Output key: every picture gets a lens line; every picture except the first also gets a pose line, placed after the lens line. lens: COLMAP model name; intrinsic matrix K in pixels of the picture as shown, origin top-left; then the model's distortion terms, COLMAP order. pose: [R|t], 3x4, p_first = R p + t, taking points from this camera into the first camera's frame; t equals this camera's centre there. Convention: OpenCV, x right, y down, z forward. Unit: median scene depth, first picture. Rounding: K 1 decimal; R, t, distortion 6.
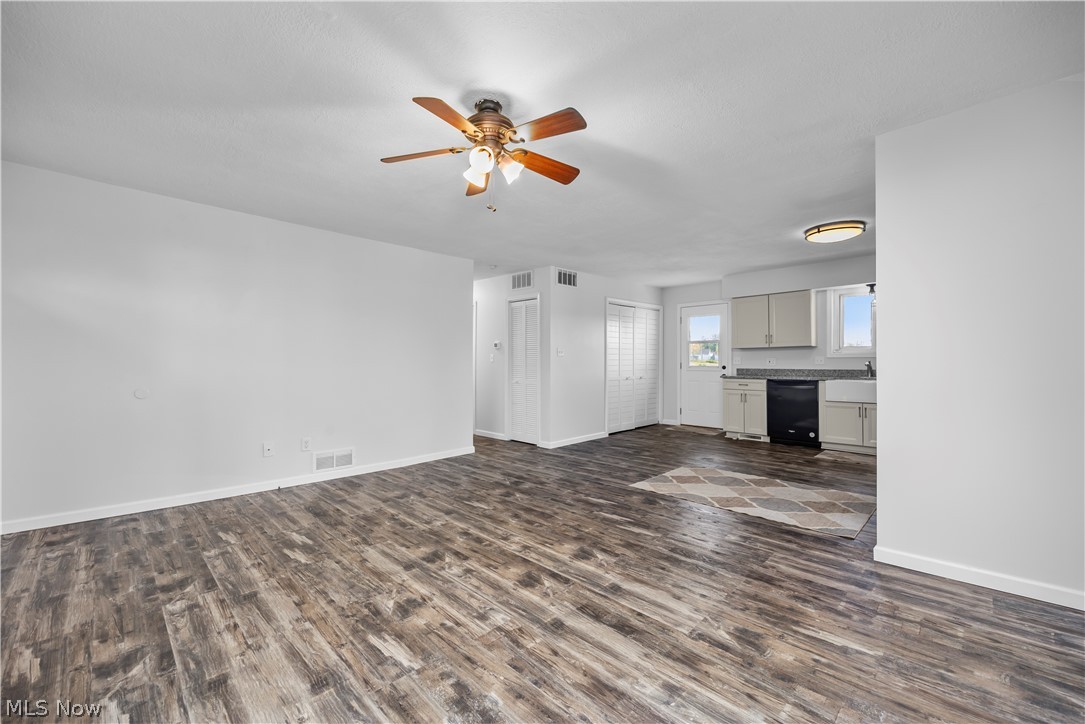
lens RADIAL K [[438.6, 0, 542.5], [0, 438.6, 362.0], [0, 0, 1]] dist [0.006626, -0.001099]
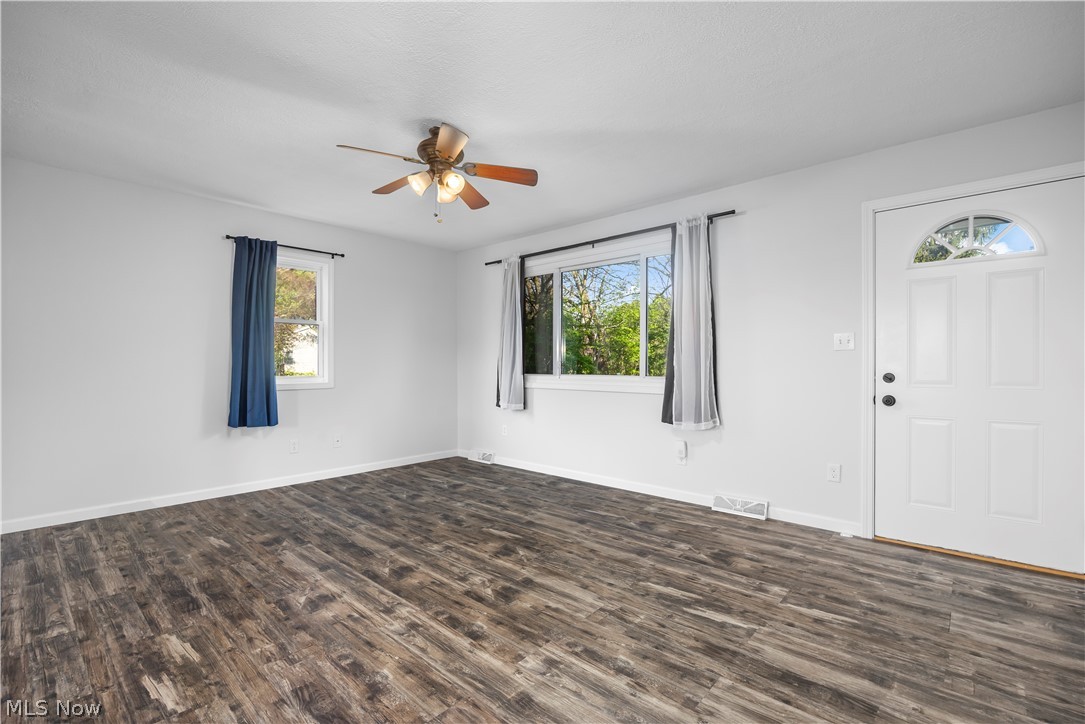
lens RADIAL K [[489.6, 0, 540.4], [0, 489.6, 364.5], [0, 0, 1]] dist [-0.019617, 0.000864]
pose [[-0.998835, 0.000000, -0.048251, -0.264198], [0.000078, 0.999999, -0.001601, 0.010564], [0.048251, -0.001603, -0.998834, 1.908854]]
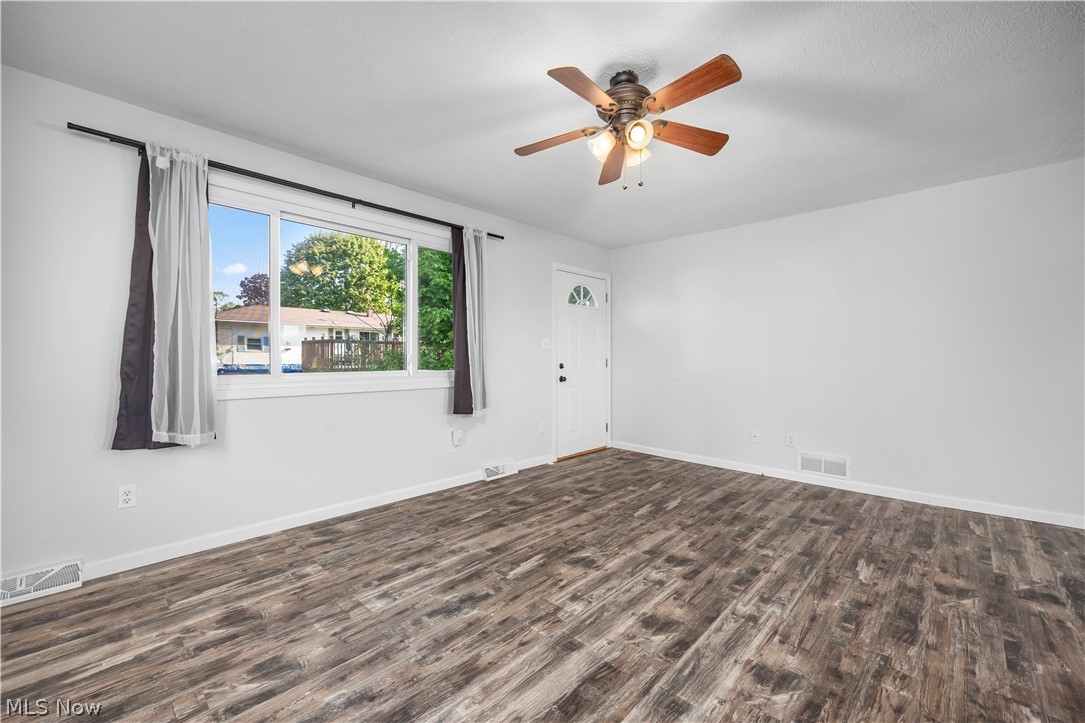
lens RADIAL K [[438.6, 0, 542.5], [0, 438.6, 361.5], [0, 0, 1]] dist [0.006626, -0.001099]
pose [[0.025293, 0.009390, -0.999636, 0.683900], [0.002186, 0.999953, 0.009448, 0.003272], [0.999678, -0.002424, 0.025272, 0.676725]]
